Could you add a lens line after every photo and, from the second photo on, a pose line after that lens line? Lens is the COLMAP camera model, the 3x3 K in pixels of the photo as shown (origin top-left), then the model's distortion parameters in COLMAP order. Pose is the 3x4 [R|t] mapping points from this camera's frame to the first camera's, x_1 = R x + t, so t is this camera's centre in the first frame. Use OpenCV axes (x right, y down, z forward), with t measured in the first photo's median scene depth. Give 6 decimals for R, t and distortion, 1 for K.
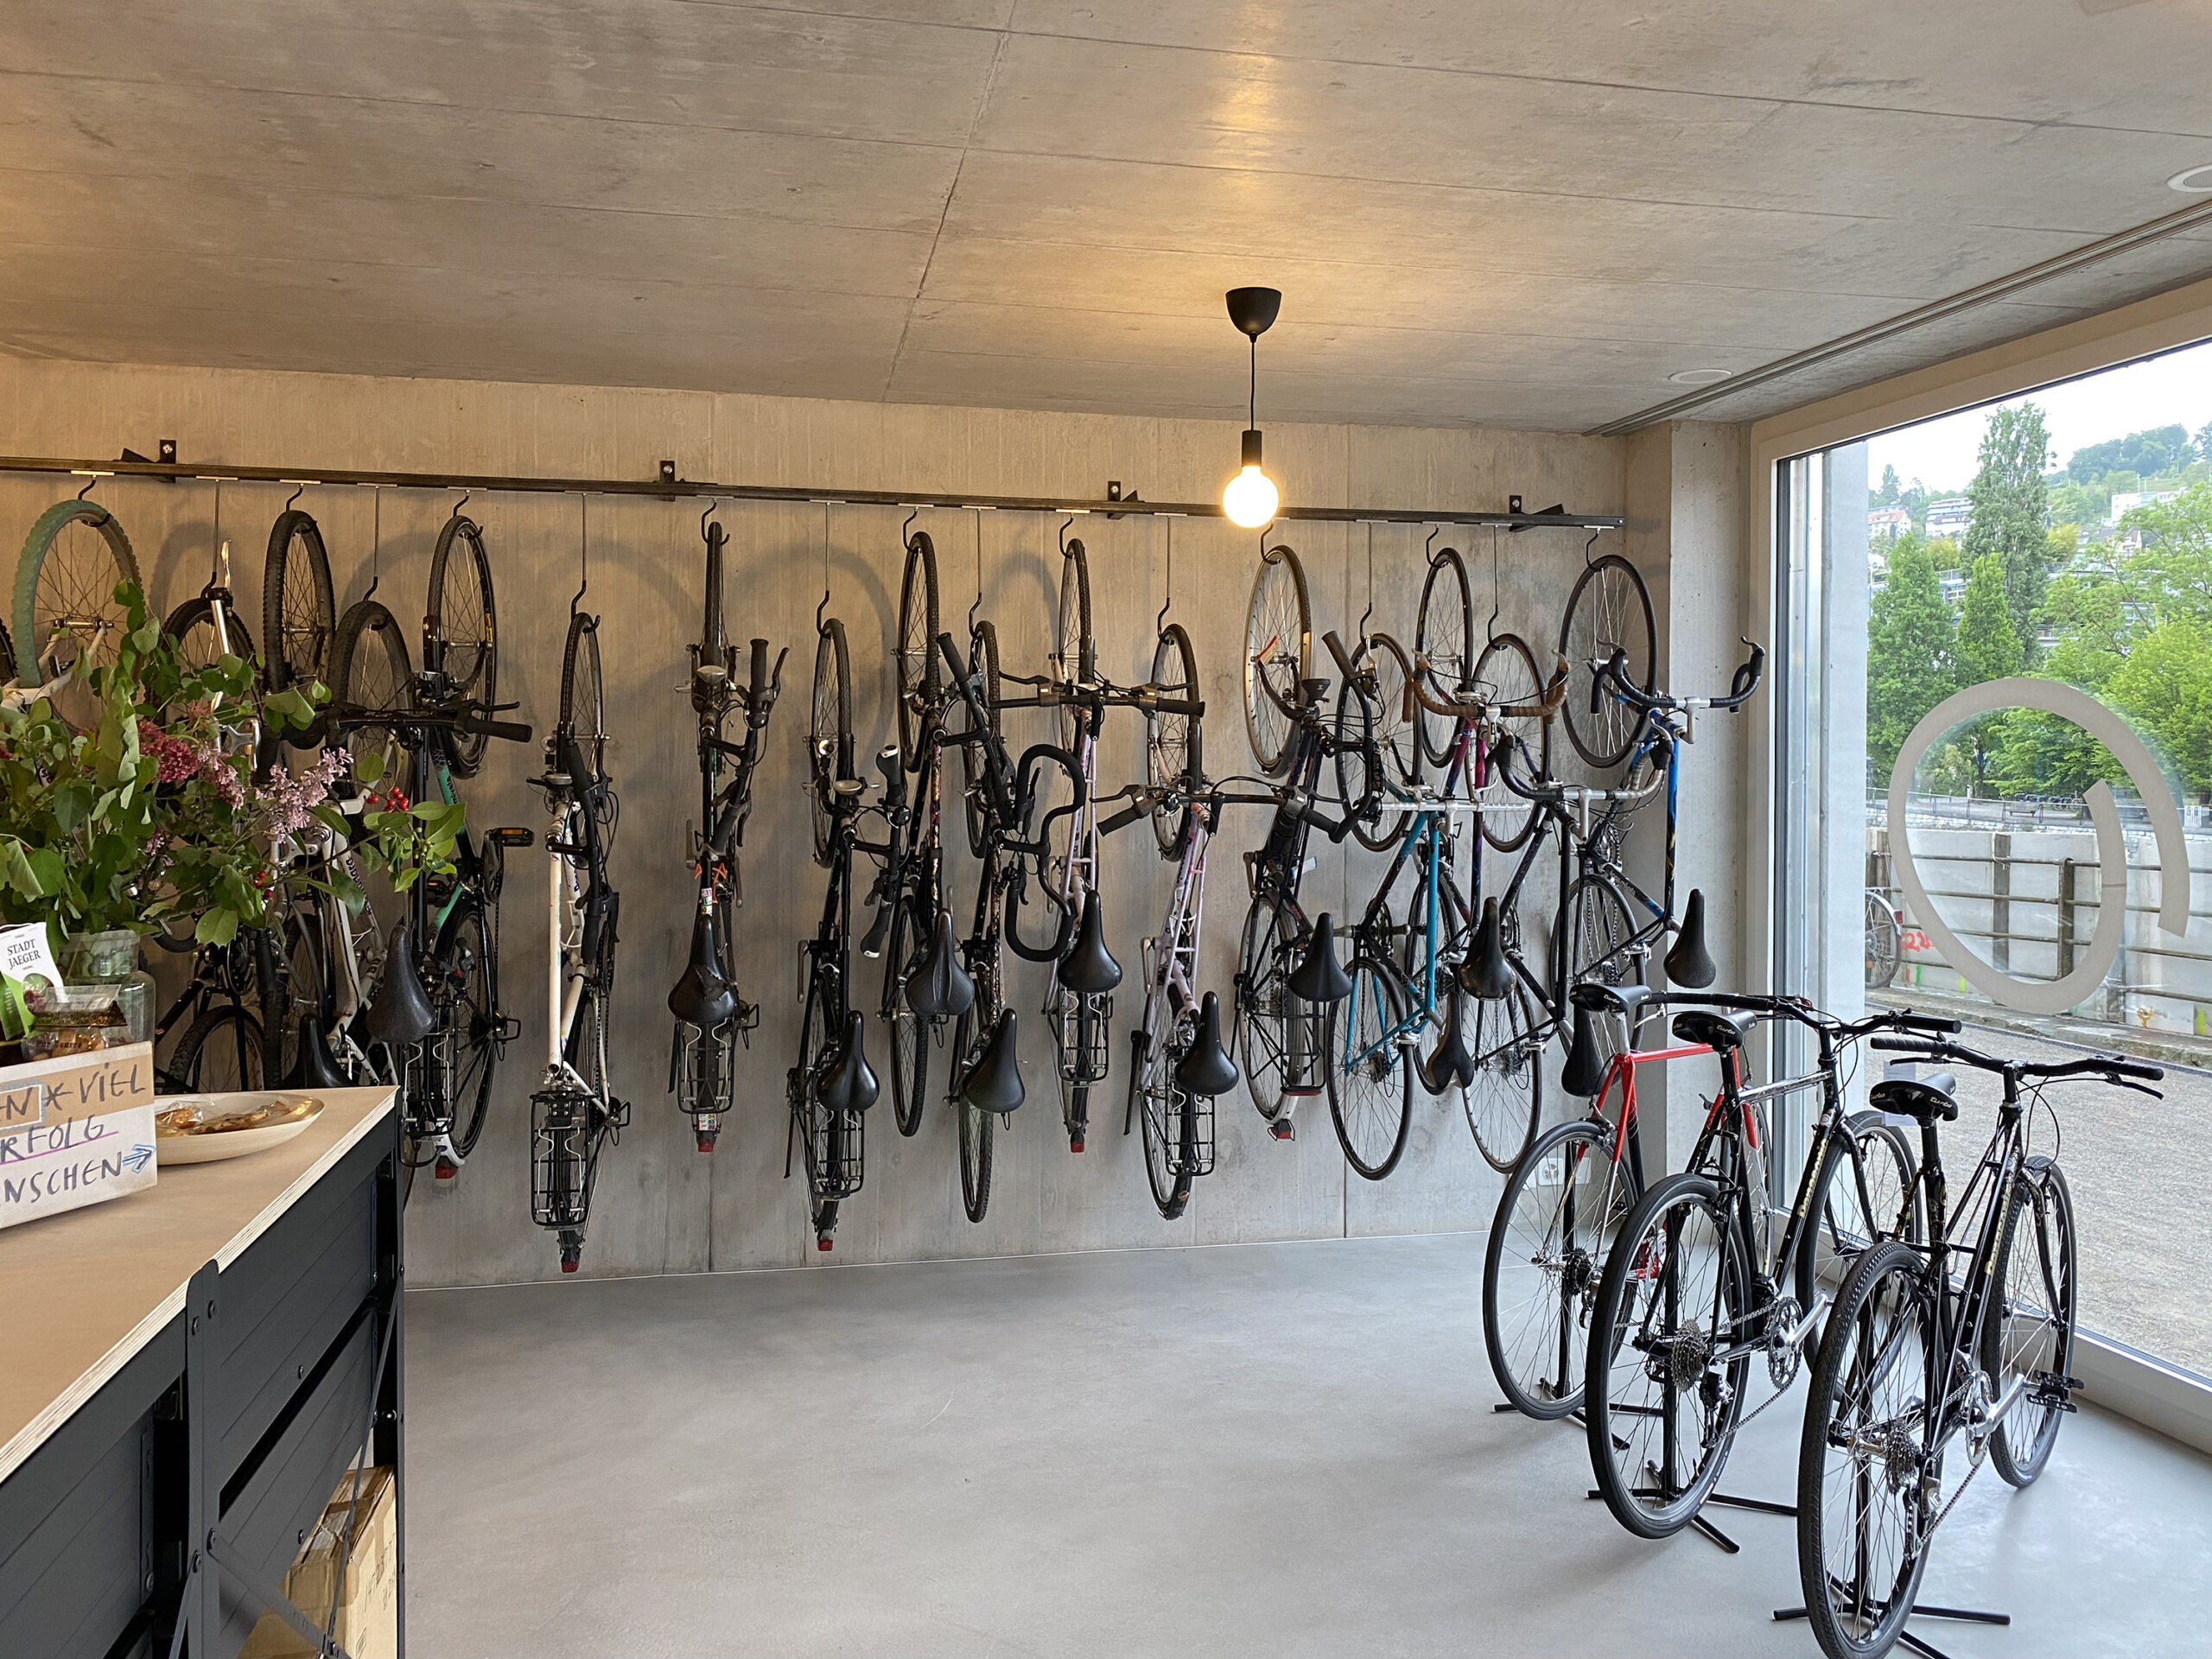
lens RADIAL K [[1532.6, 0, 1106.0], [0, 1532.6, 829.5], [0, 0, 1]] dist [-0.000968, -0.003260]
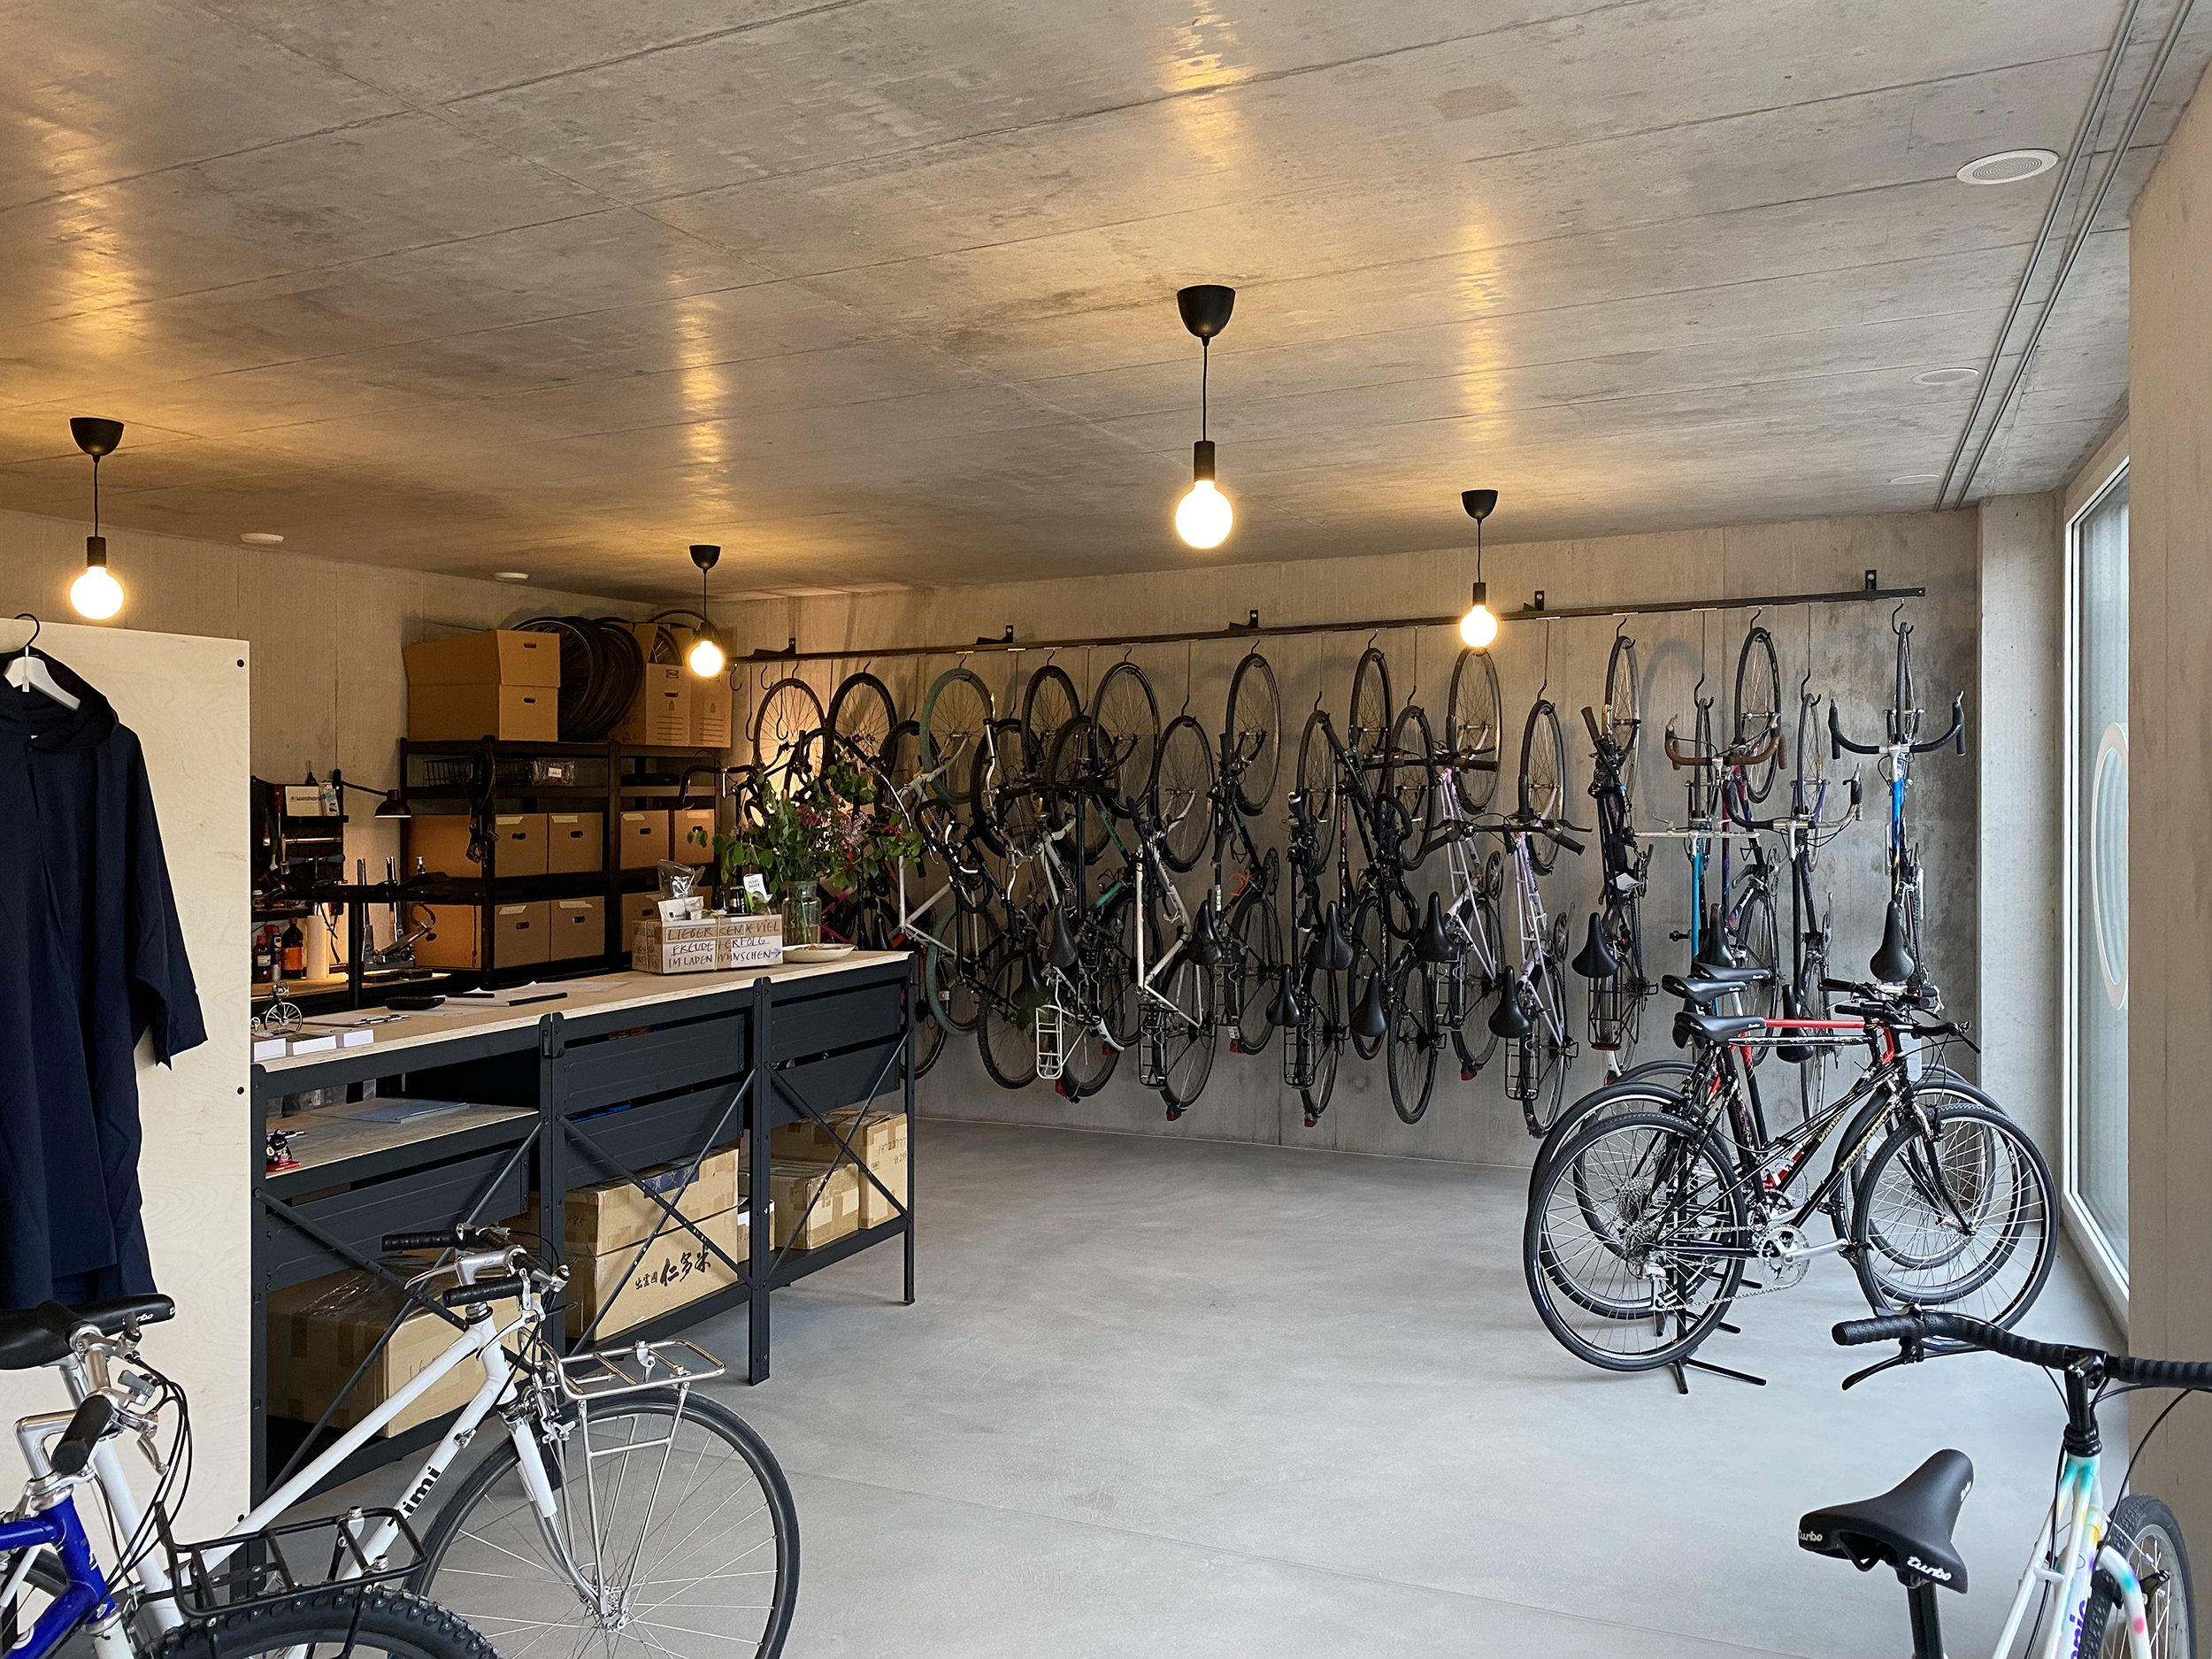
lens RADIAL K [[1532.6, 0, 1106.0], [0, 1532.6, 829.5], [0, 0, 1]] dist [-0.000968, -0.003260]
pose [[0.791467, -0.006657, -0.611176, 0.551330], [-0.006559, 0.999791, -0.019384, 0.010110], [0.611177, 0.019351, 0.791257, -0.311938]]
